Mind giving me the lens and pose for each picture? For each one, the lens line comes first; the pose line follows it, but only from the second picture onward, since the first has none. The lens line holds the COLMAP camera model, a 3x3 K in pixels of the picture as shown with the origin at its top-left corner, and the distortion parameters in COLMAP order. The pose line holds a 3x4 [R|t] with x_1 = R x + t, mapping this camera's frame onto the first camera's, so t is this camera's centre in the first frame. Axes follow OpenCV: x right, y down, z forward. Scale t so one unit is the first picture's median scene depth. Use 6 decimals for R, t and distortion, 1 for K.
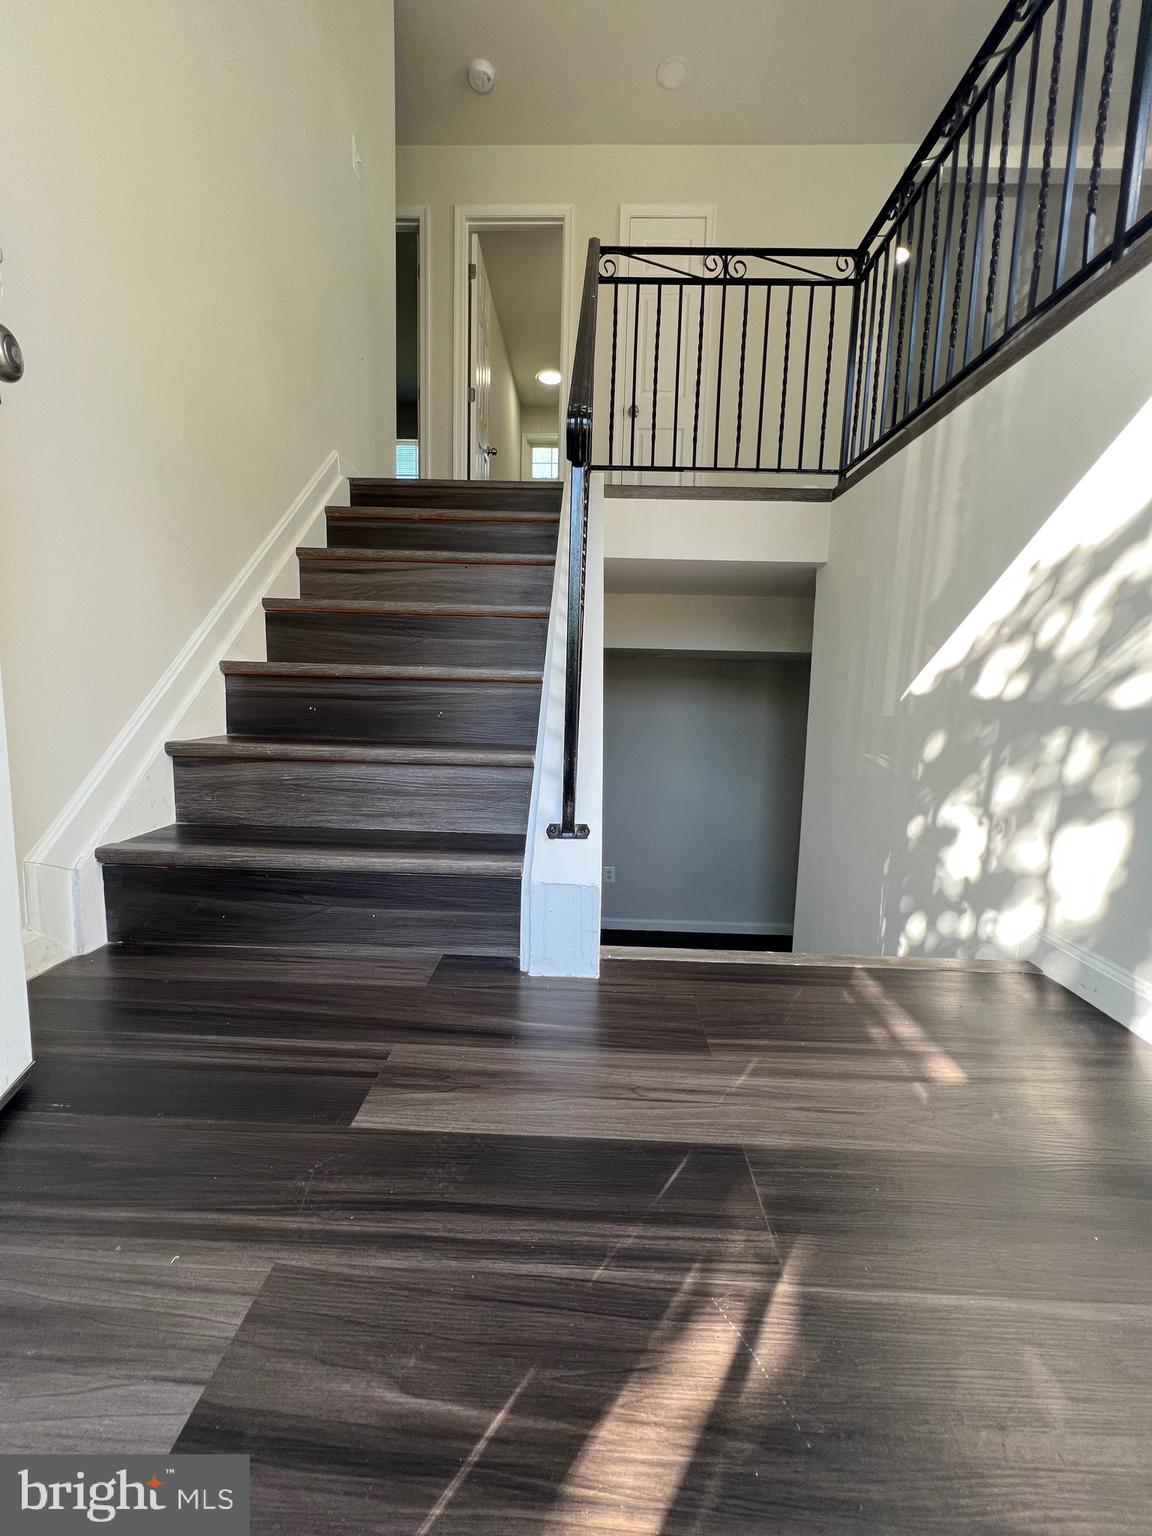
lens RADIAL K [[615.3, 0, 571.7], [0, 615.3, 766.5], [0, 0, 1]] dist [-0.001062, -0.000436]
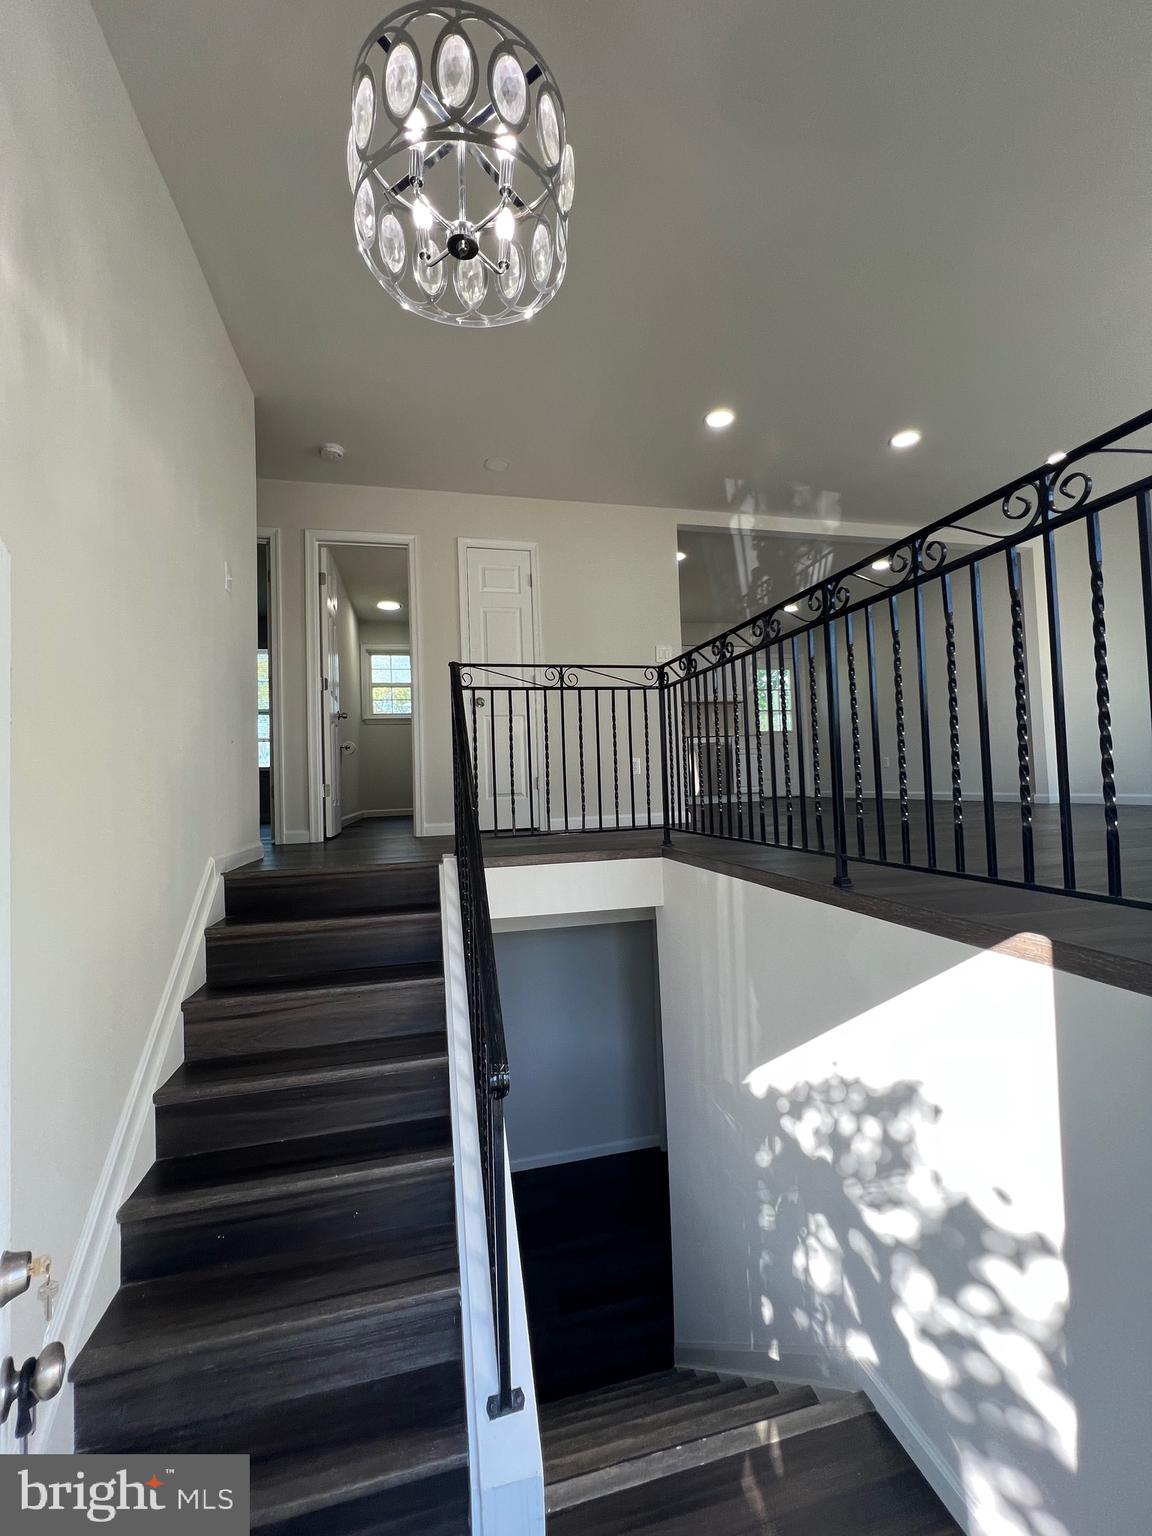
lens RADIAL K [[615.3, 0, 549.6], [0, 615.3, 753.7], [0, 0, 1]] dist [-0.001062, -0.000436]
pose [[0.970781, -0.052728, 0.234104, -0.097087], [0.092903, 0.982066, -0.164057, -0.651373], [-0.221255, 0.181013, 0.958270, -0.210161]]
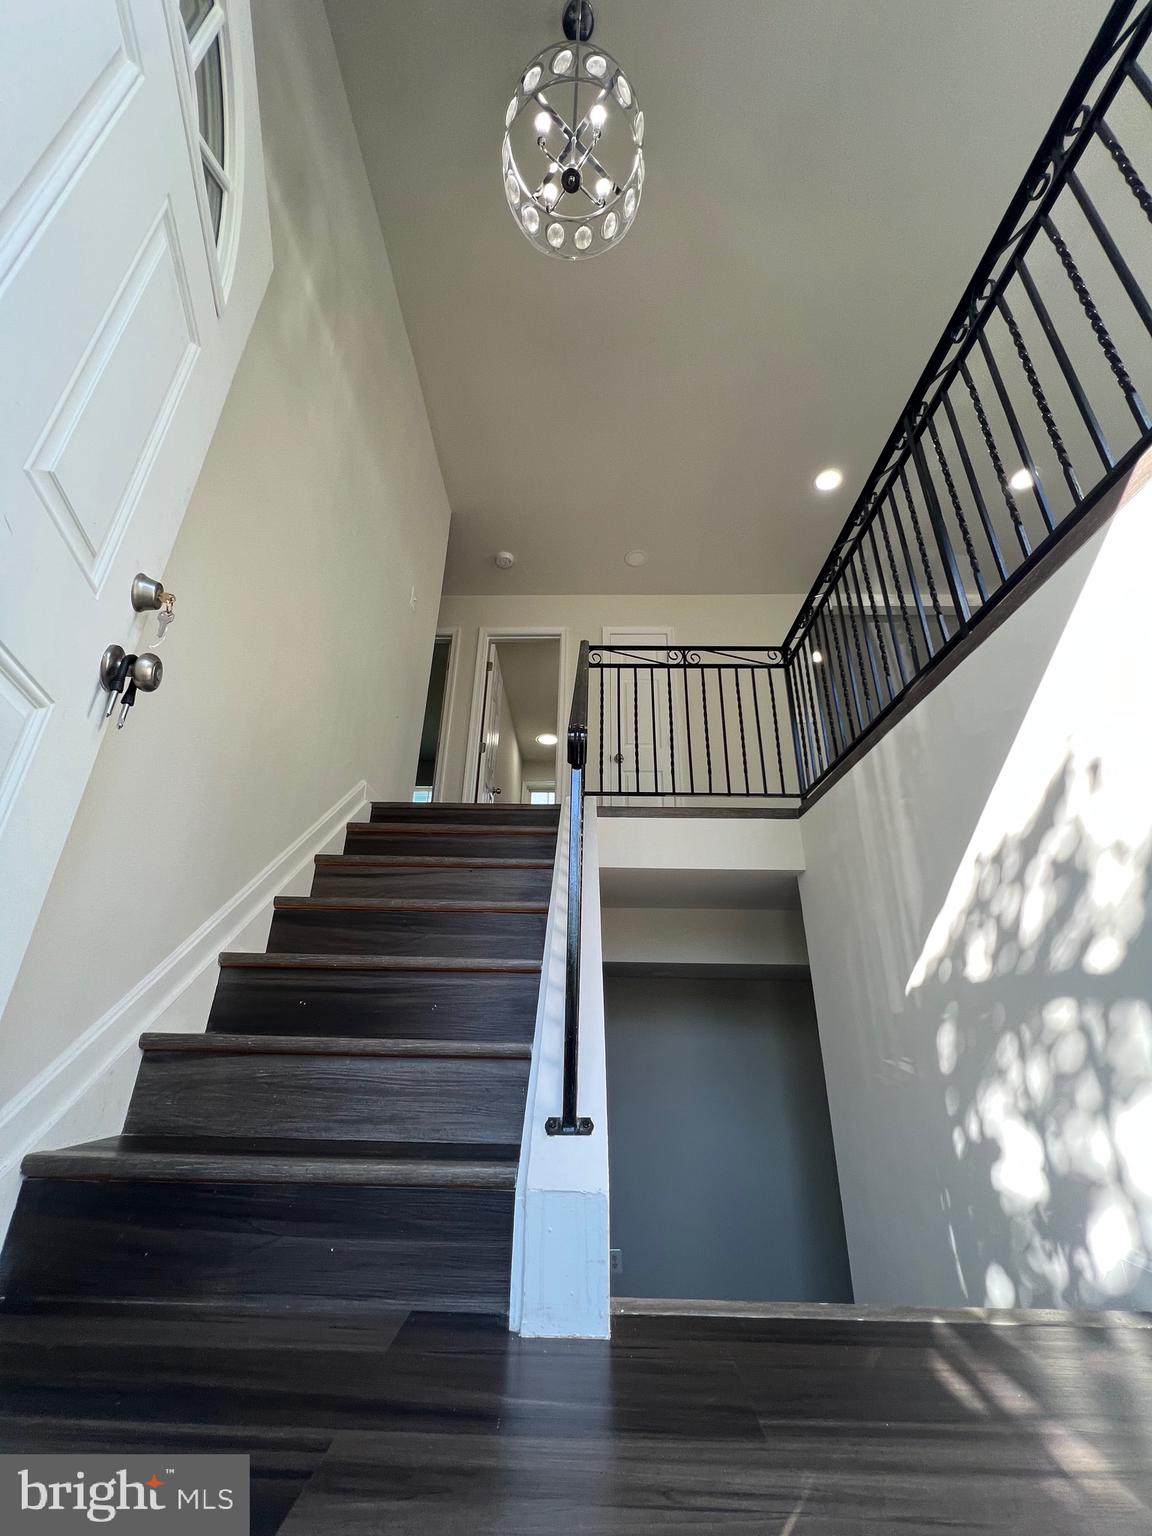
lens RADIAL K [[615.3, 0, 571.8], [0, 615.3, 770.5], [0, 0, 1]] dist [-0.001062, -0.000436]
pose [[0.999935, -0.000745, 0.011337, -0.009309], [0.006339, 0.864683, -0.502278, 0.083280], [-0.009429, 0.502318, 0.864632, -0.024599]]
